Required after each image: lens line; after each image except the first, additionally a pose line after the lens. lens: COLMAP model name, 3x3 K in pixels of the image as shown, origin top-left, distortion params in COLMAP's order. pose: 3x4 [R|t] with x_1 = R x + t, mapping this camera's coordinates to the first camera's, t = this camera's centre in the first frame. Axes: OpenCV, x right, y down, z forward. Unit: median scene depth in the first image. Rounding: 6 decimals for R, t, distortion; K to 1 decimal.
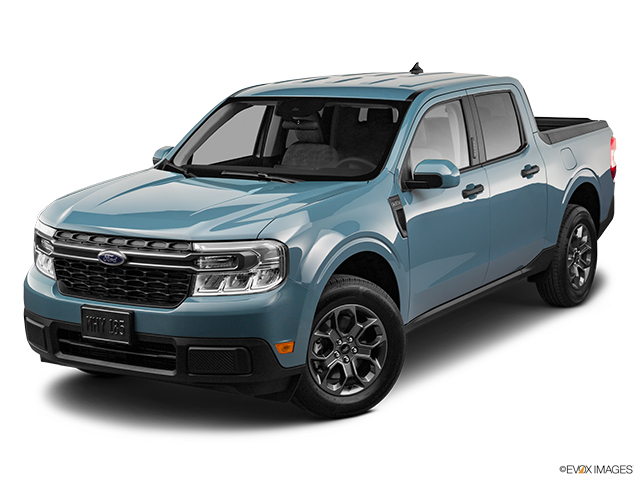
lens RADIAL K [[1235.9, 0, 316.0], [0, 1235.9, 244.5], [0, 0, 1]] dist [0.052551, 0.000000]
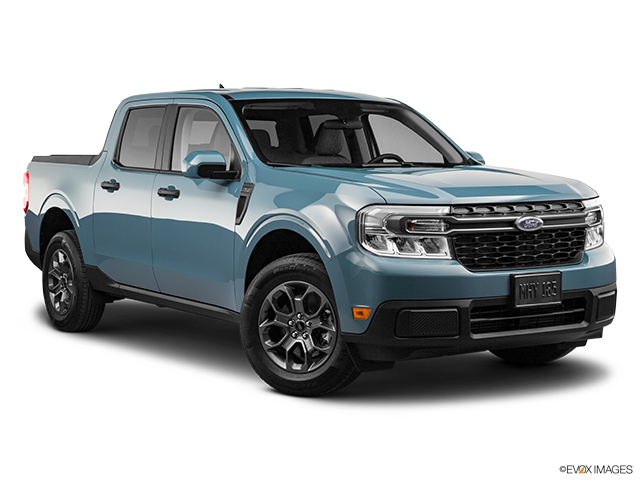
lens RADIAL K [[1235.9, 0, 314.1], [0, 1235.9, 237.7], [0, 0, 1]] dist [0.052551, 0.000000]
pose [[0.438711, -0.046211, 0.897439, -1.112976], [0.149811, 0.988462, -0.022336, 0.017855], [-0.886053, 0.144245, 0.440572, 0.684812]]
